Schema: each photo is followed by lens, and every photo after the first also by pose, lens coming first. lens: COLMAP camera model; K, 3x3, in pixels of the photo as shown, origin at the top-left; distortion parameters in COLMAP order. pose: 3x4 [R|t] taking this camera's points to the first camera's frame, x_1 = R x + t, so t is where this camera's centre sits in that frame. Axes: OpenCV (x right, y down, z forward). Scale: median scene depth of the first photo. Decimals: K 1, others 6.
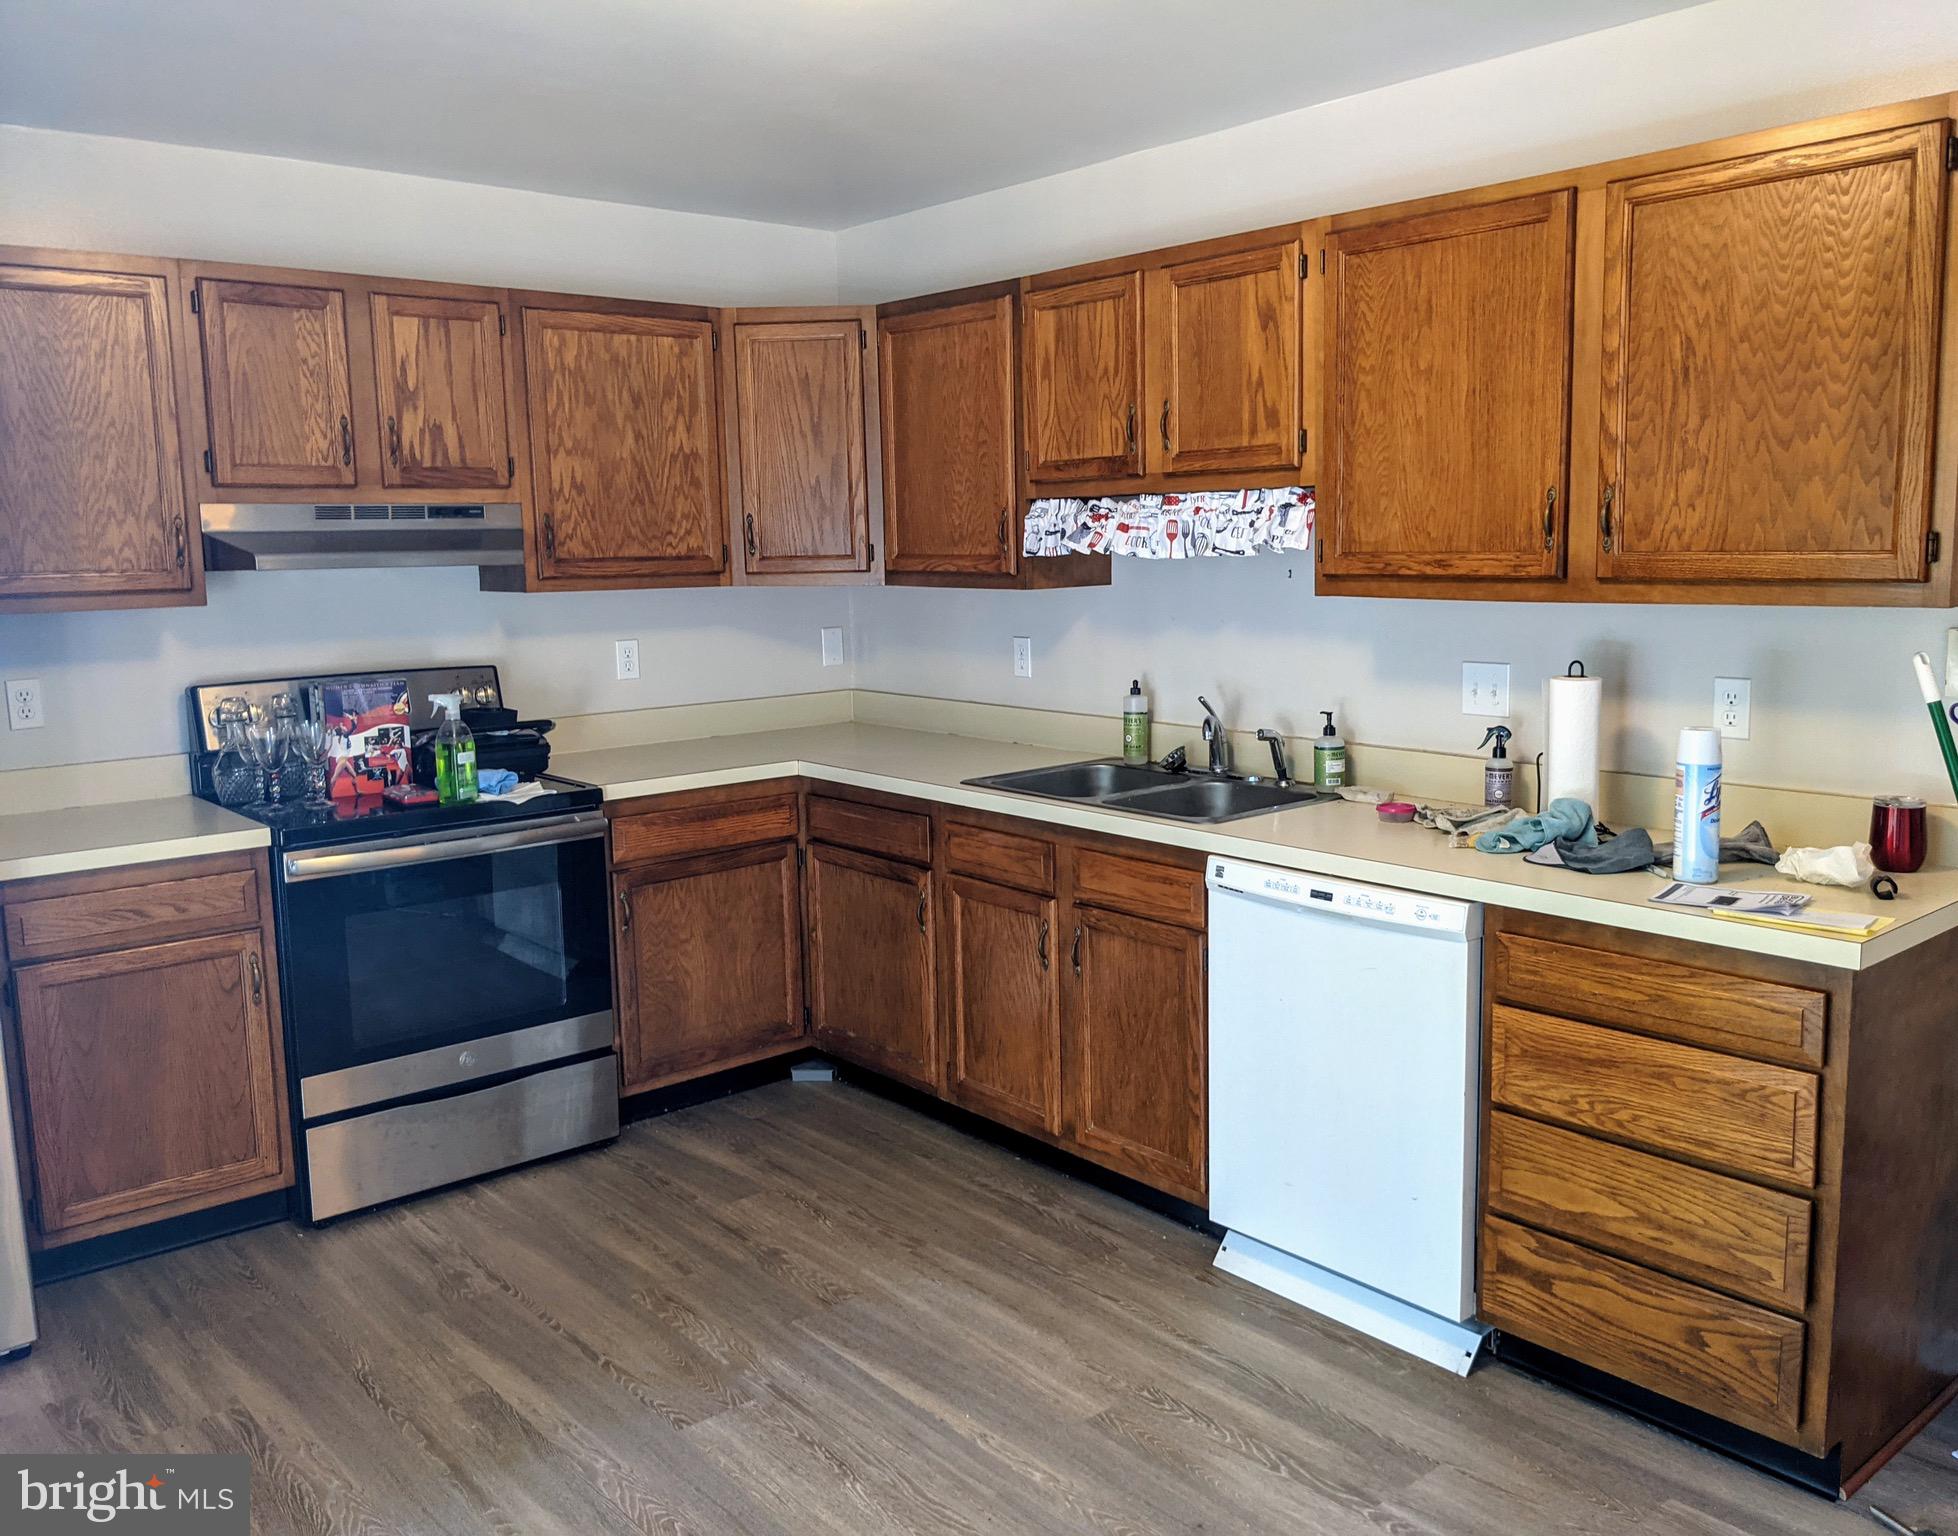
lens RADIAL K [[1600.3, 0, 1038.1], [0, 1600.3, 745.7], [0, 0, 1]] dist [0.100086, -0.111884]
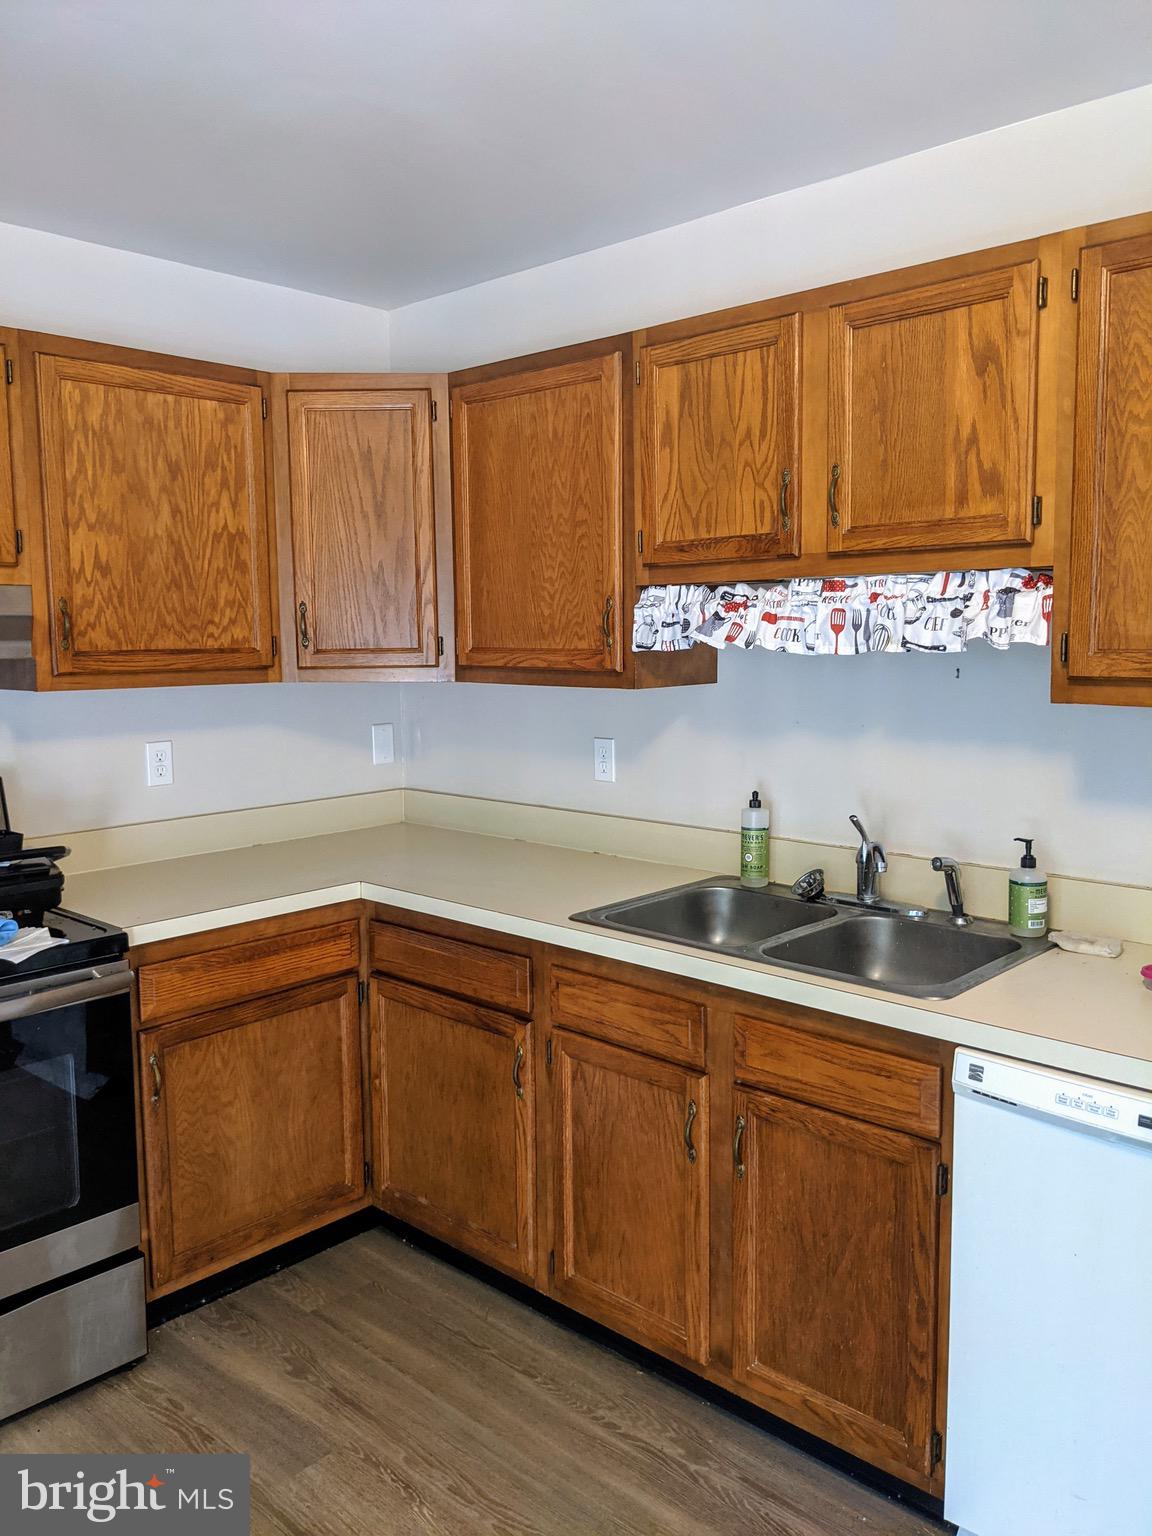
lens RADIAL K [[1211.1, 0, 604.3], [0, 1211.1, 748.6], [0, 0, 1]] dist [0.060740, -0.088524]
pose [[0.994557, -0.002238, 0.104174, -0.094409], [0.006021, 0.999333, -0.036017, -0.042455], [-0.104024, 0.036448, 0.993907, 0.356484]]
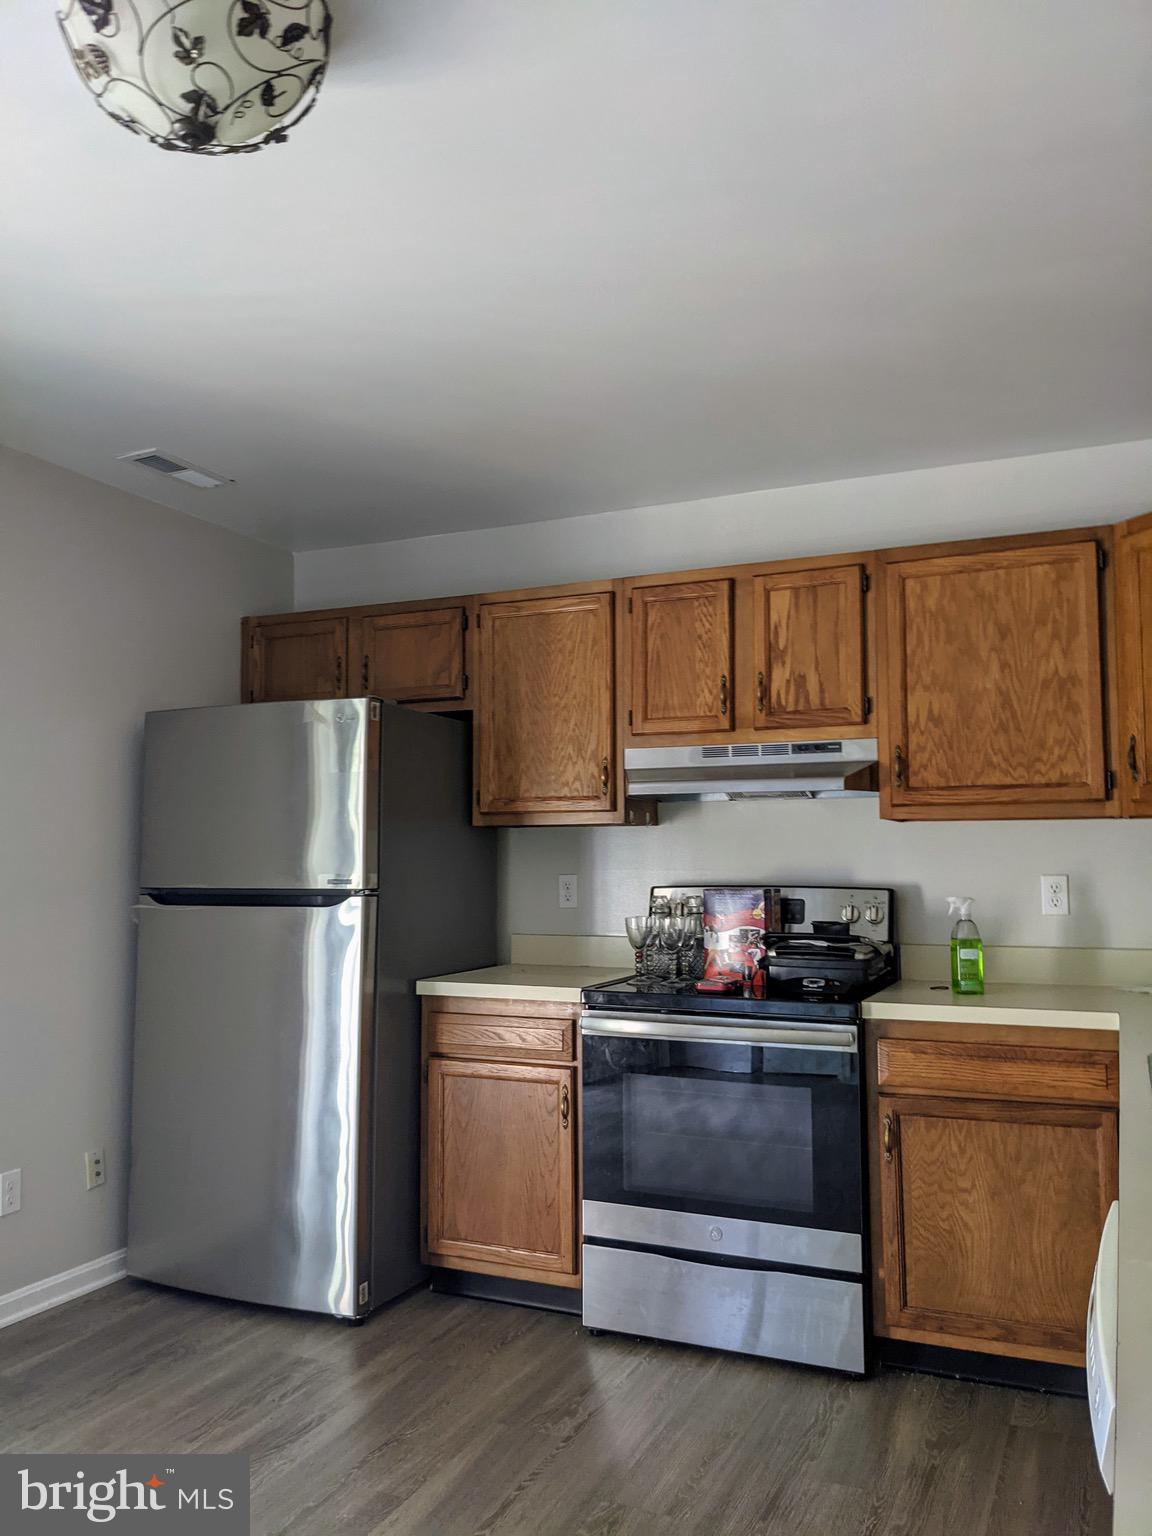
lens RADIAL K [[1231.2, 0, 583.1], [0, 1231.2, 761.3], [0, 0, 1]] dist [0.049689, -0.098861]
pose [[0.413081, -0.057455, -0.908880, 0.369642], [-0.122144, 0.985495, -0.117812, -0.011399], [0.902466, 0.159680, 0.400071, 0.504637]]
